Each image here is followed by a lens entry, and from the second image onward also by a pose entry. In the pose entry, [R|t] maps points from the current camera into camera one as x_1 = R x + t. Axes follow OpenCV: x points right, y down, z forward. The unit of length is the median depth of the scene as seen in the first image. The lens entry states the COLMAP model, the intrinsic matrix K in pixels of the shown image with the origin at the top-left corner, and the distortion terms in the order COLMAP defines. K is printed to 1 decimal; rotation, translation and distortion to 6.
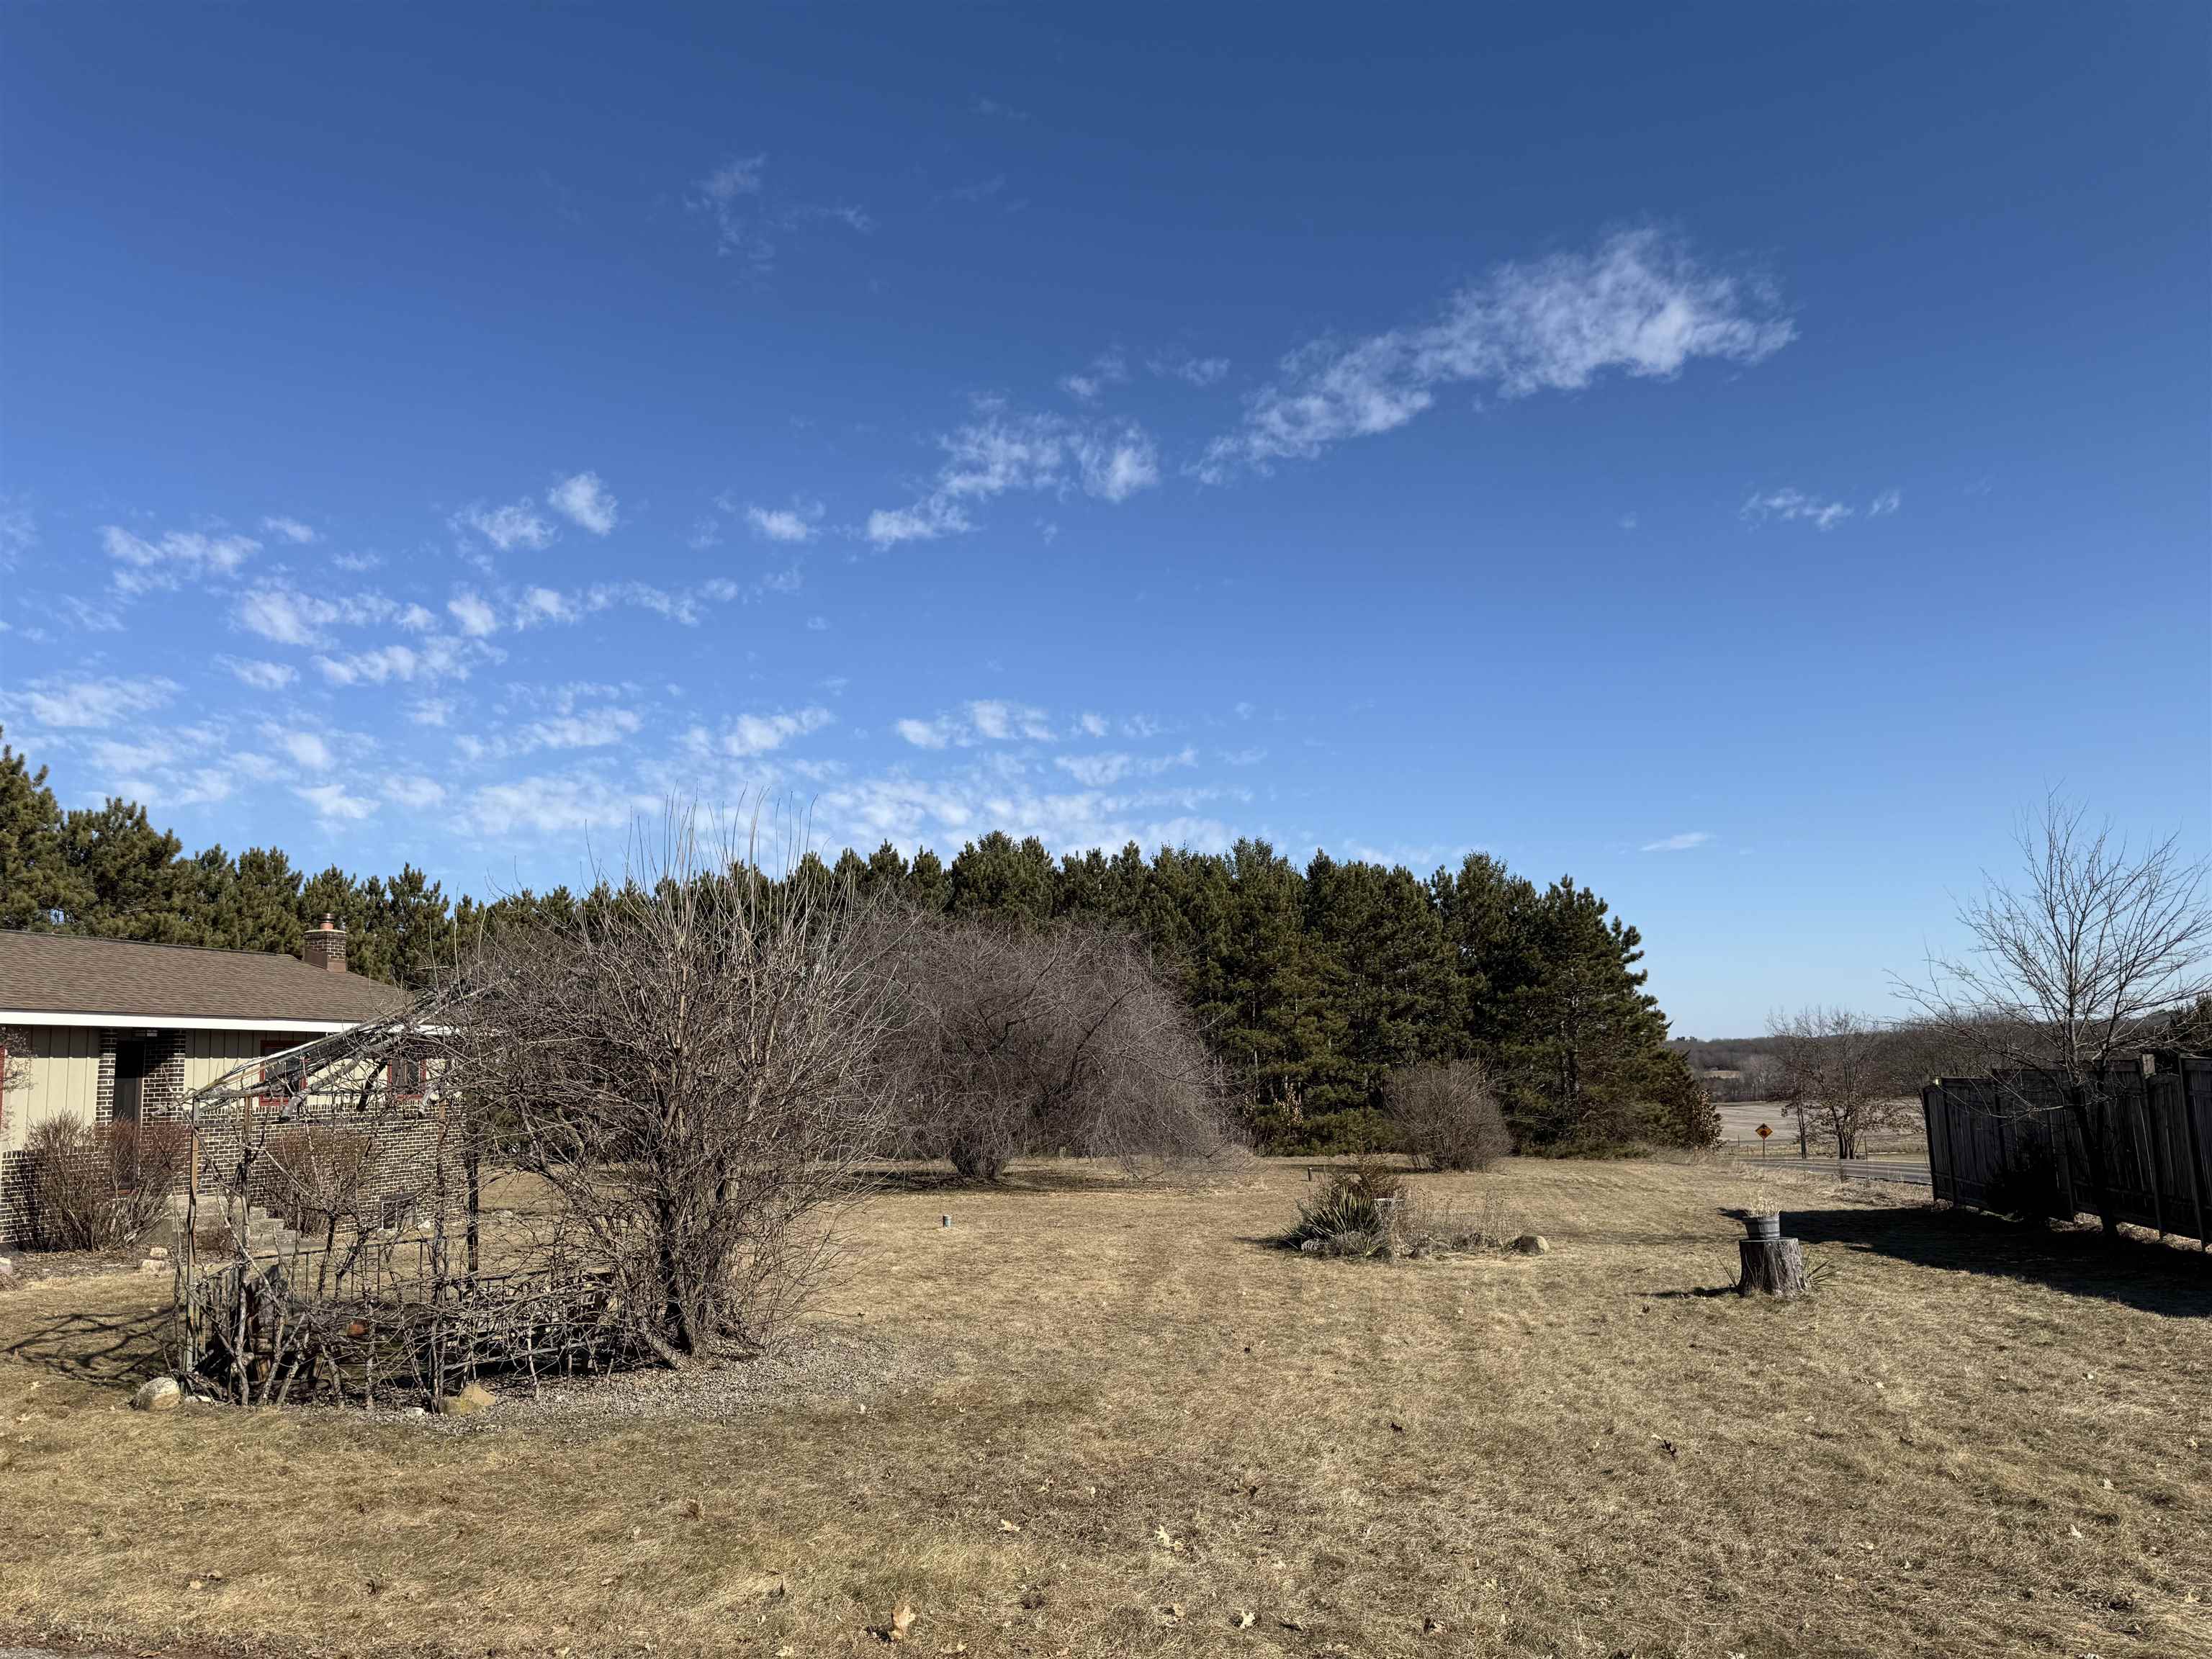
lens RADIAL K [[1528.6, 0, 1106.0], [0, 1528.6, 829.5], [0, 0, 1]] dist [0.118392, -0.164044]
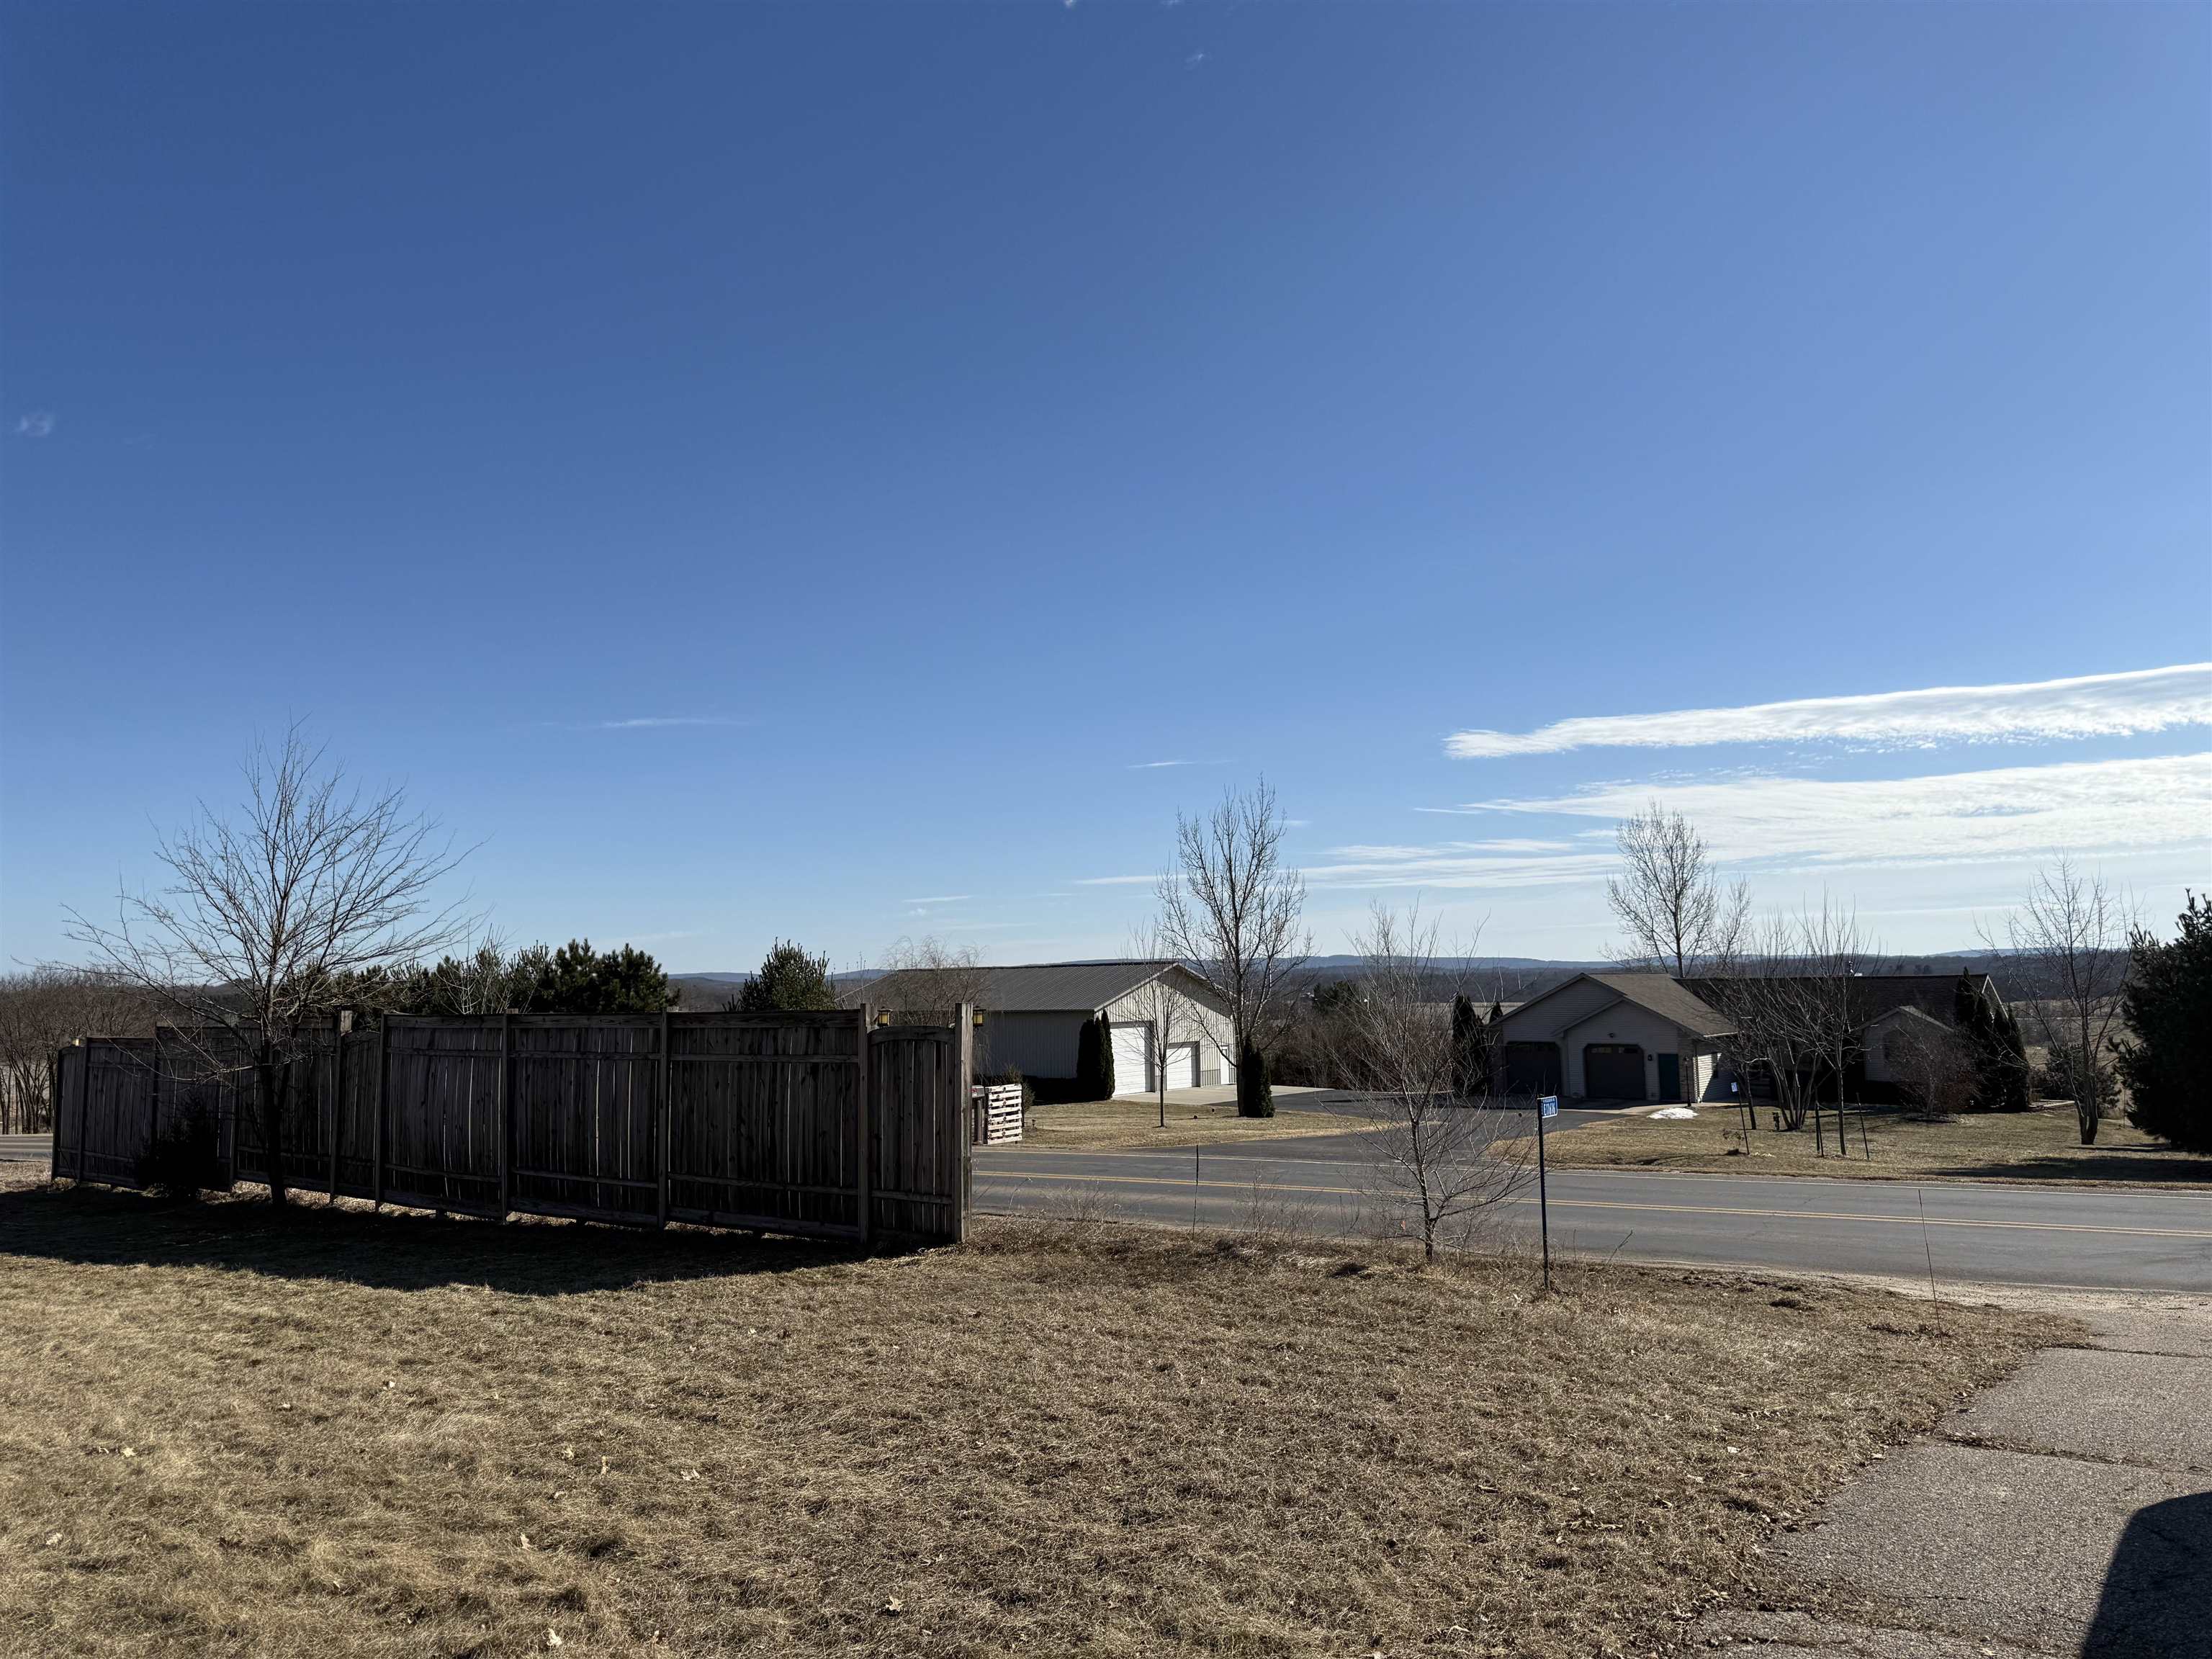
lens RADIAL K [[1523.2, 0, 1133.9], [0, 1523.2, 836.3], [0, 0, 1]] dist [0.048776, -0.069425]
pose [[0.434338, 0.111193, 0.893861, 0.018777], [-0.132782, 0.989414, -0.058559, 0.028338], [-0.890909, -0.093255, 0.444504, 0.152584]]
